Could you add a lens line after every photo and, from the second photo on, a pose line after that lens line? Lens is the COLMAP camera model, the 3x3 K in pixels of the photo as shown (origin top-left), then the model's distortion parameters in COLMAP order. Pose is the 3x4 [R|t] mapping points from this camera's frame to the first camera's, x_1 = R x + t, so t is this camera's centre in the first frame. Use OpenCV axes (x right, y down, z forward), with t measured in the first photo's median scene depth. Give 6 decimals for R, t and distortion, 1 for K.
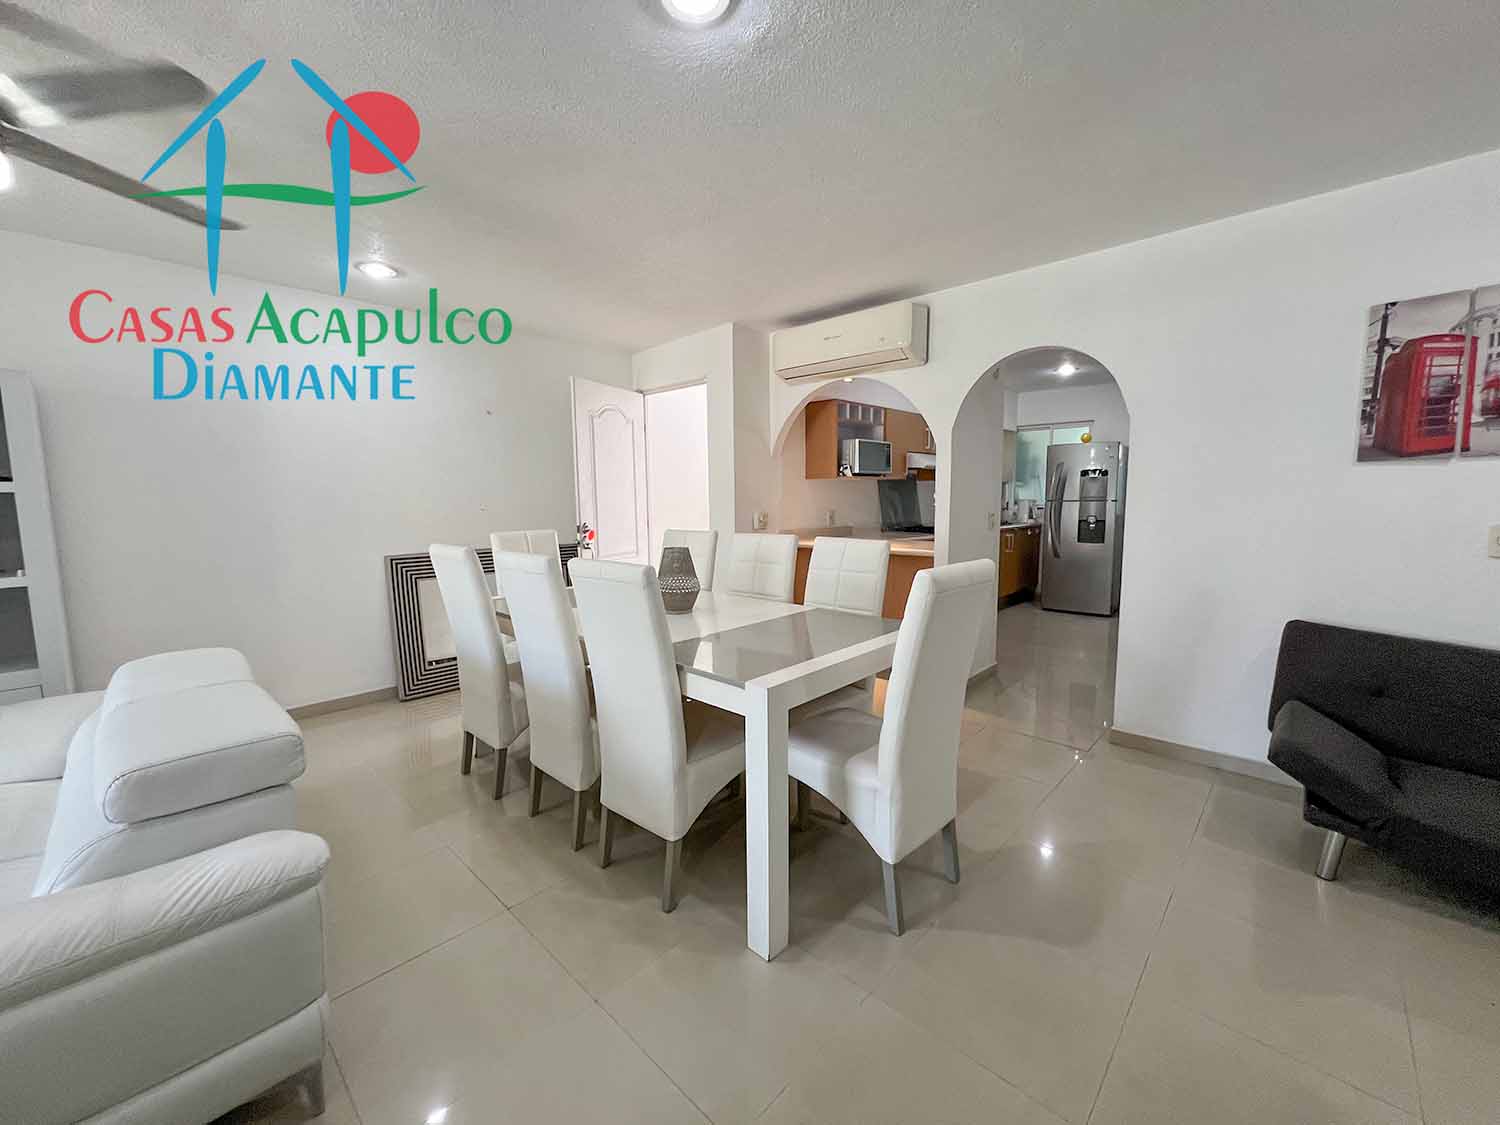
lens RADIAL K [[599.7, 0, 739.9], [0, 599.7, 564.1], [0, 0, 1]] dist [-0.004063, 0.000895]
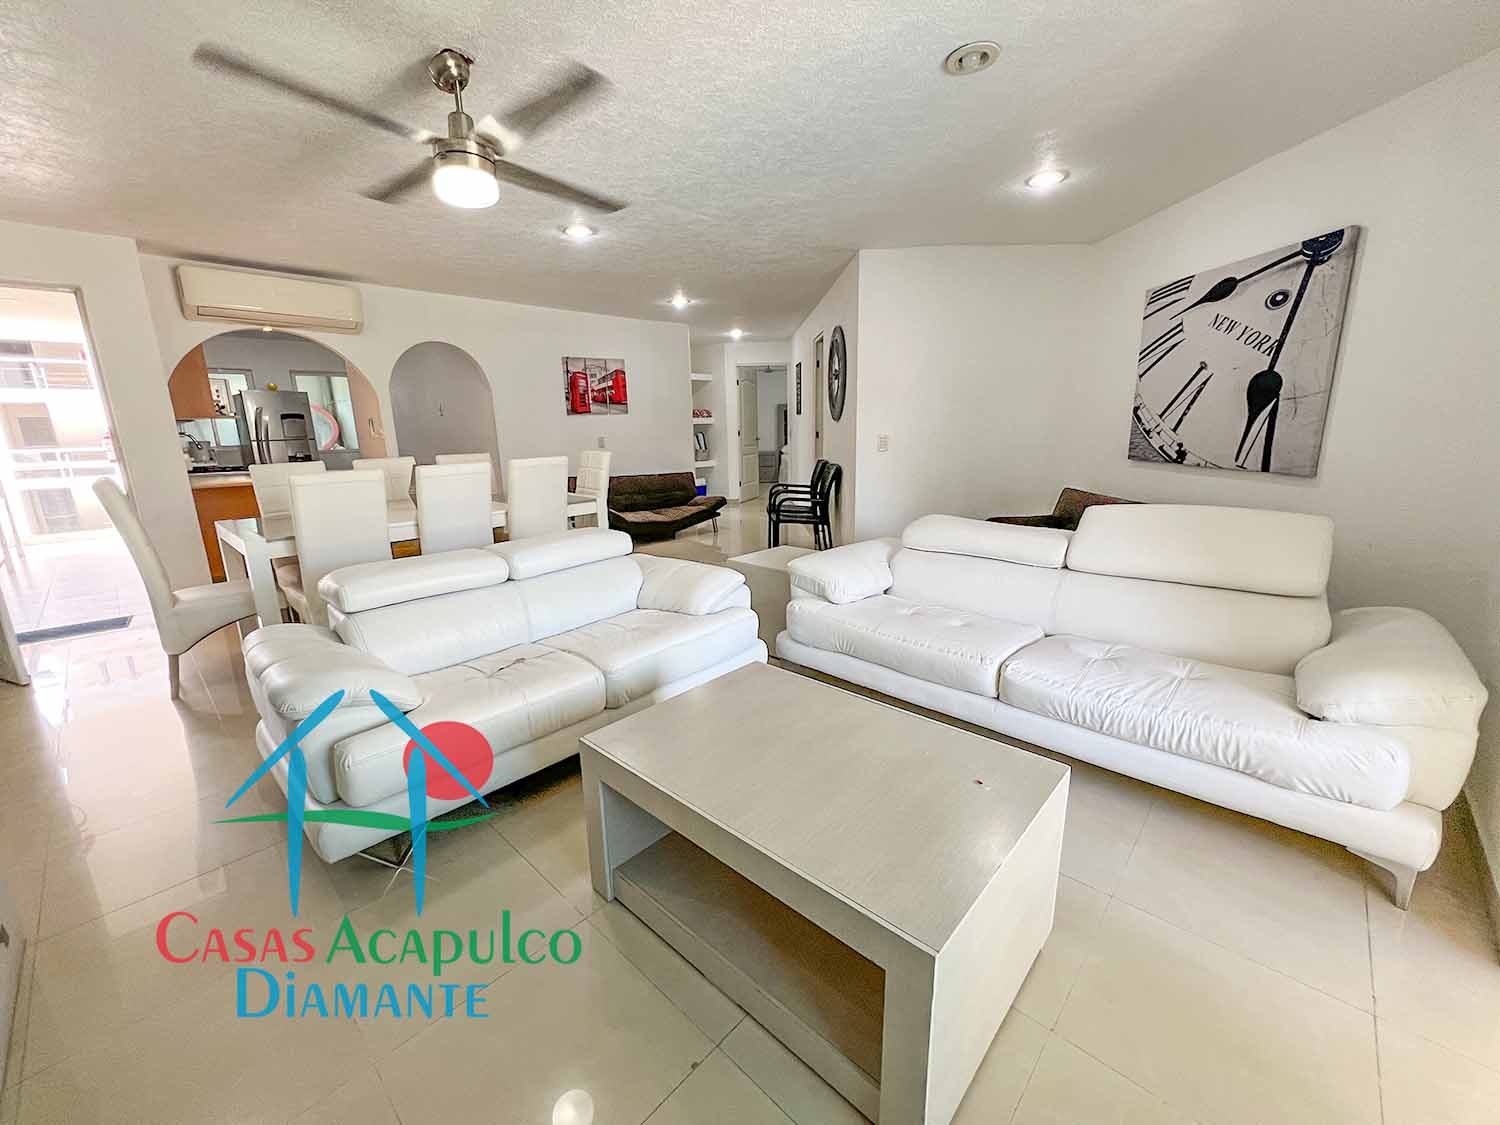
lens RADIAL K [[599.7, 0, 755.3], [0, 599.7, 557.5], [0, 0, 1]] dist [-0.004063, 0.000895]
pose [[-0.021509, -0.203913, 0.978753, -1.766467], [0.131363, 0.969915, 0.204958, 0.008094], [-0.991101, 0.132980, 0.005925, 0.236423]]
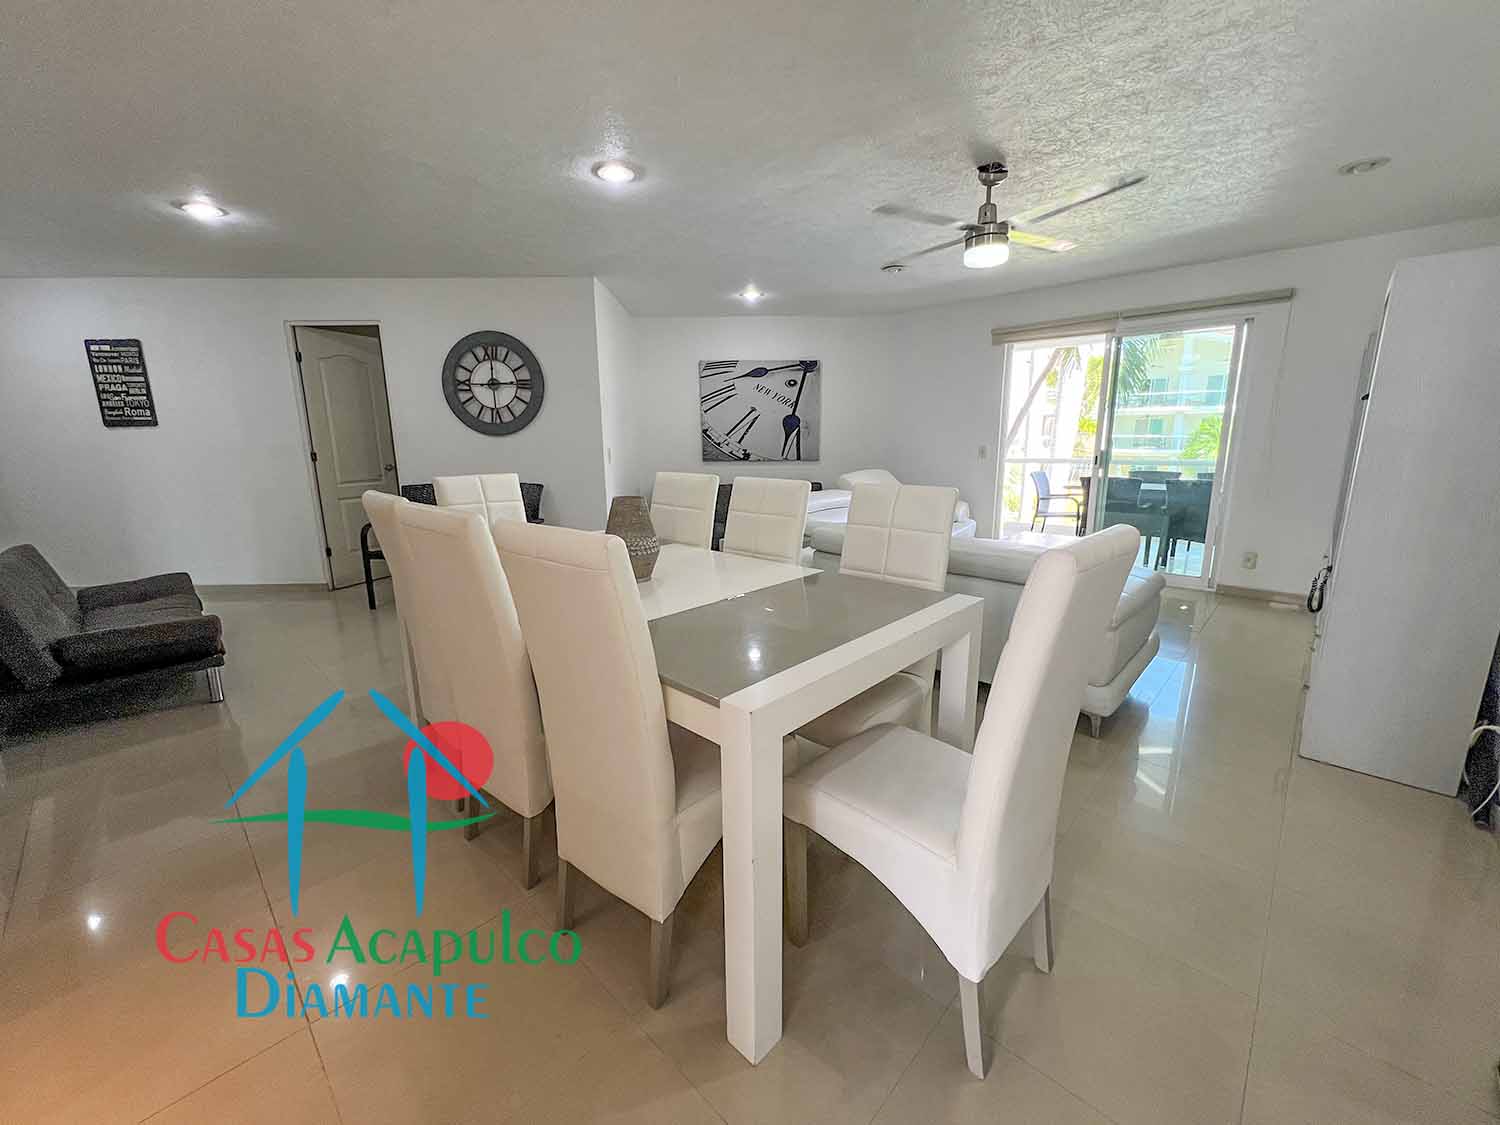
lens RADIAL K [[599.7, 0, 746.5], [0, 599.7, 562.3], [0, 0, 1]] dist [-0.004063, 0.000895]
pose [[-0.999750, 0.021754, 0.005125, -0.300136], [0.022253, 0.947613, 0.318645, -0.211678], [0.002075, 0.318680, -0.947860, 1.950306]]
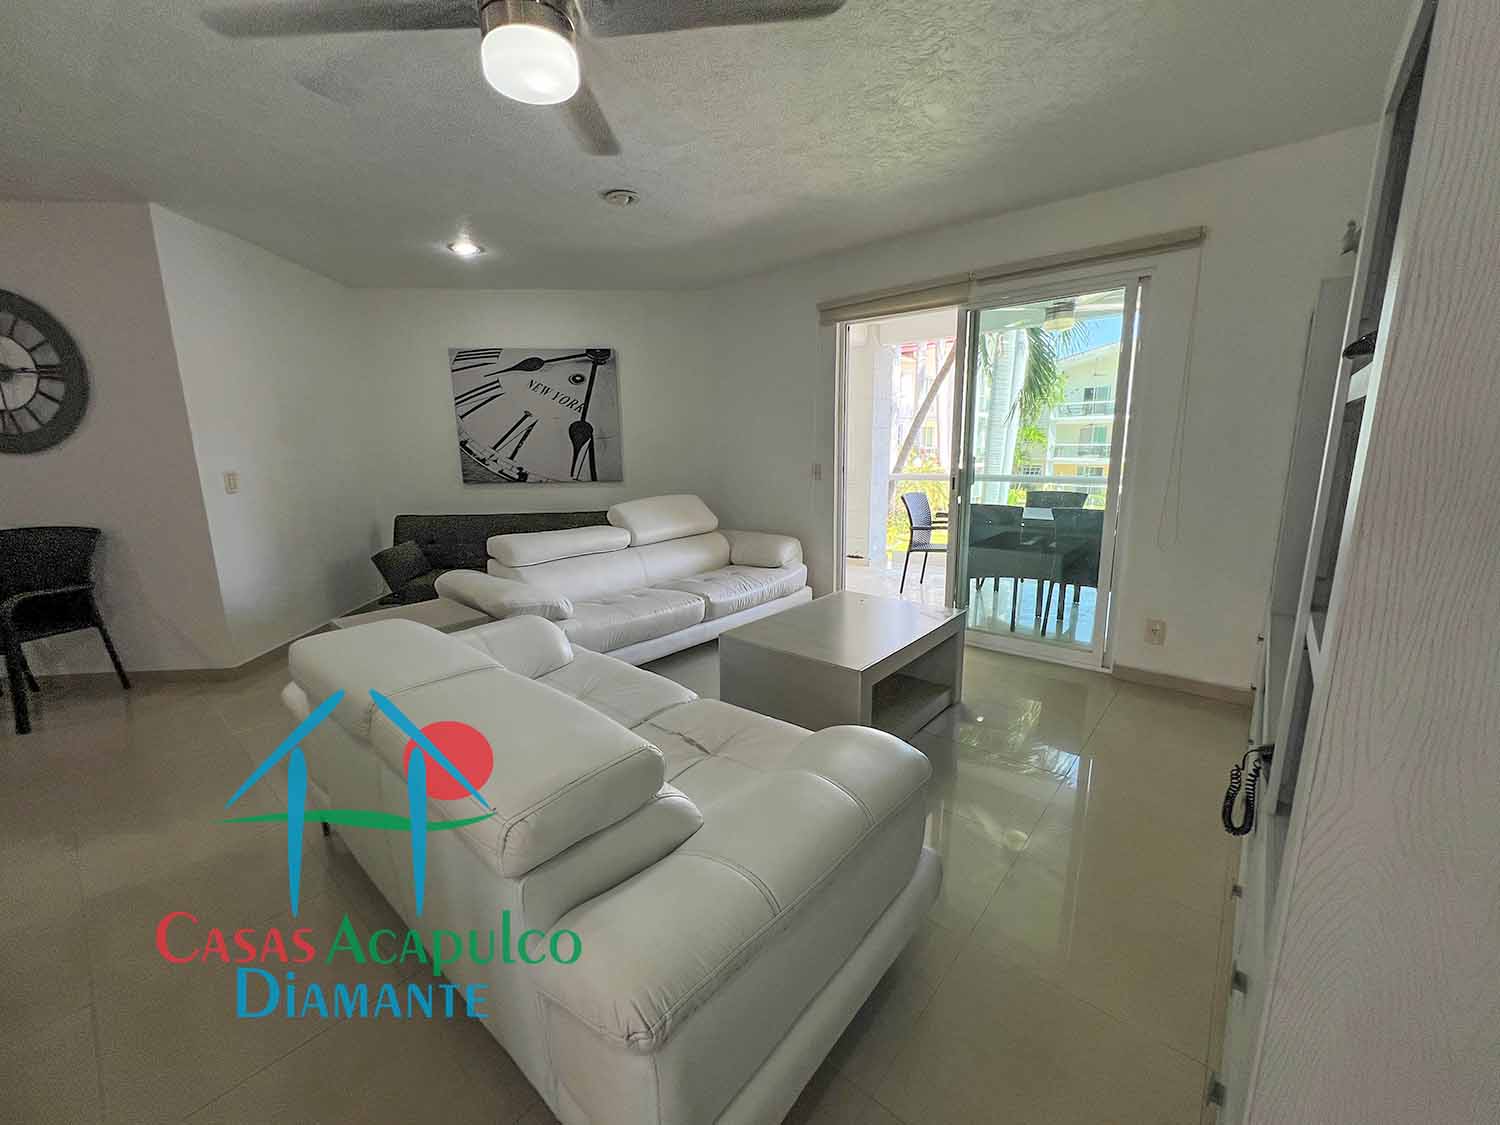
lens RADIAL K [[599.7, 0, 747.2], [0, 599.7, 565.0], [0, 0, 1]] dist [-0.004063, 0.000895]
pose [[-0.998045, 0.034756, -0.051945, -0.950638], [0.016922, 0.950344, 0.310740, -0.133418], [0.060166, 0.309254, -0.949074, 1.275623]]
